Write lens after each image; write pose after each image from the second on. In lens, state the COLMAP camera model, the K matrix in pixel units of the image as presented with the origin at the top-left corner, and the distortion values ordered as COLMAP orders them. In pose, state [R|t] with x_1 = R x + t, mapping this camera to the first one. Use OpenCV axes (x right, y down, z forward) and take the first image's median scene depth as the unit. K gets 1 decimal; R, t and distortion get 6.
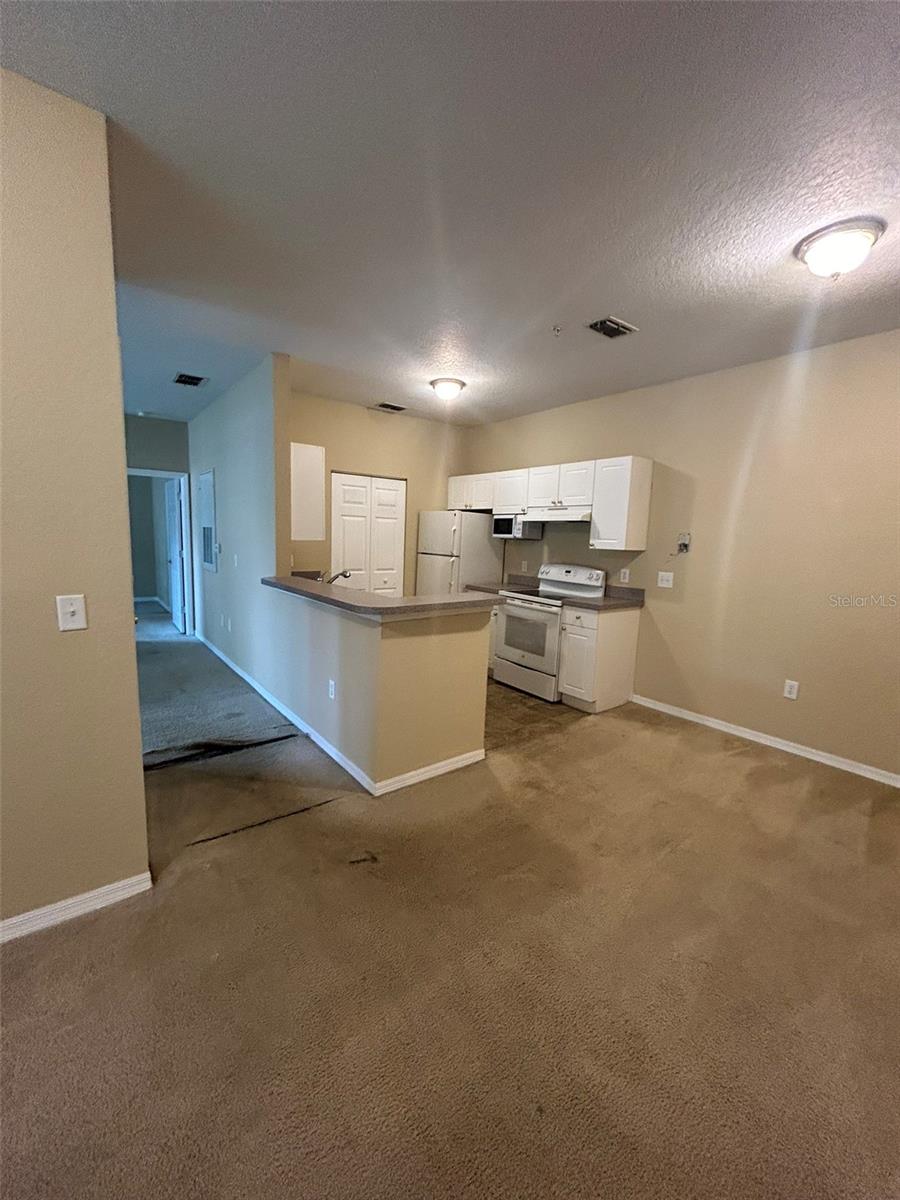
lens RADIAL K [[484.2, 0, 450.5], [0, 484.2, 599.4], [0, 0, 1]] dist [0.005996, -0.002981]
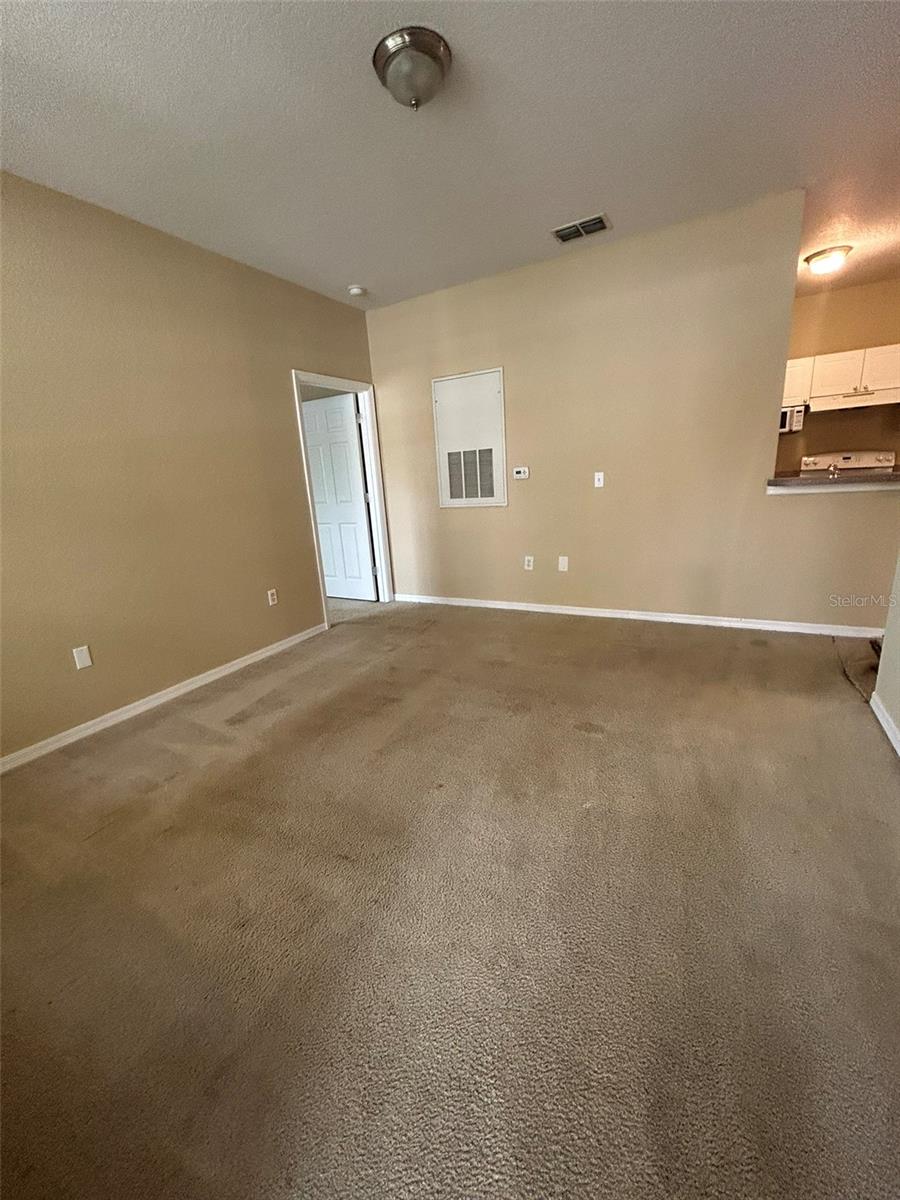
lens RADIAL K [[484.2, 0, 449.6], [0, 484.2, 598.6], [0, 0, 1]] dist [0.005996, -0.002981]
pose [[0.917625, -0.190394, 0.348877, -0.963498], [0.149633, 0.978702, 0.140542, -0.035690], [-0.368205, -0.076762, 0.926570, 0.310692]]
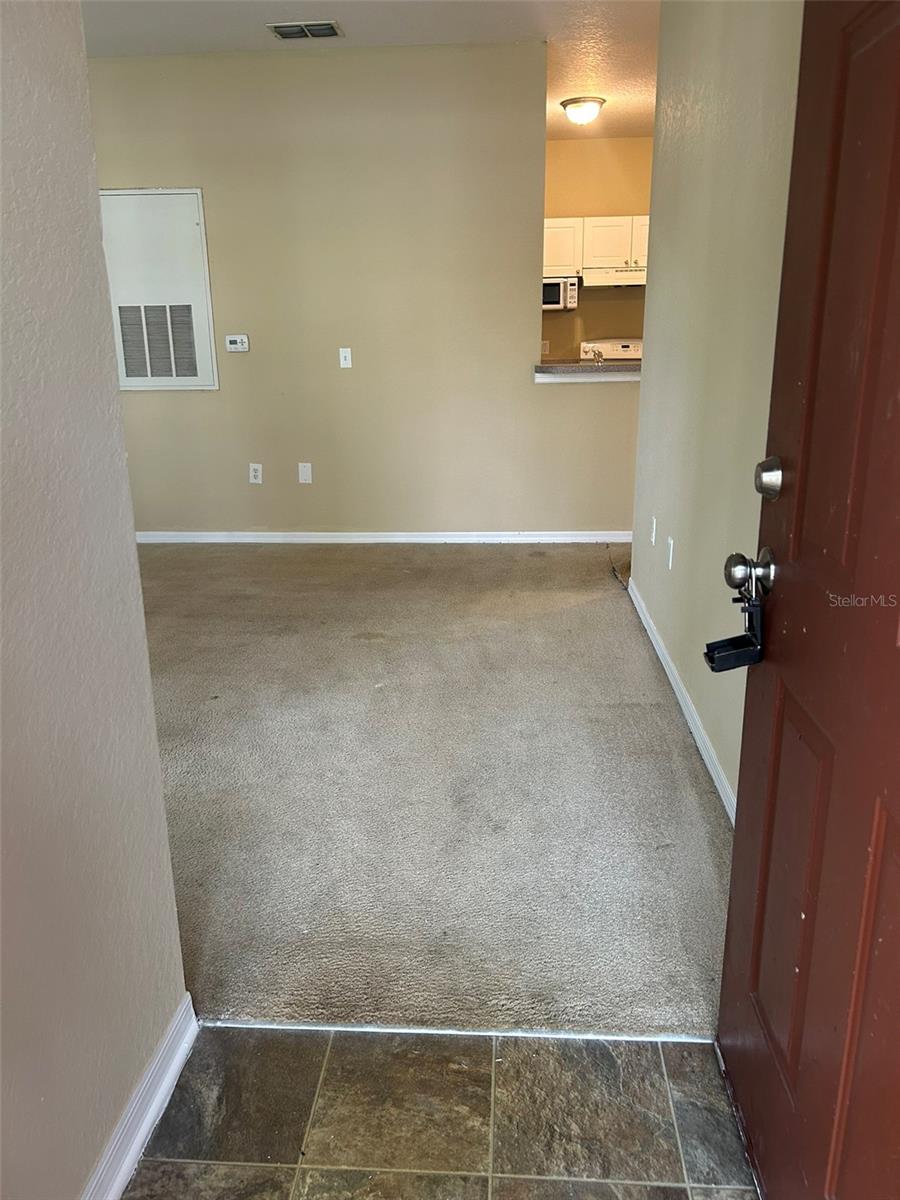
lens RADIAL K [[912.1, 0, 456.4], [0, 912.1, 600.9], [0, 0, 1]] dist [0.025483, -0.015947]
pose [[0.664491, -0.252704, 0.703272, -1.200678], [0.137117, 0.966342, 0.217676, -0.015065], [-0.734609, -0.048213, 0.676776, 0.094874]]
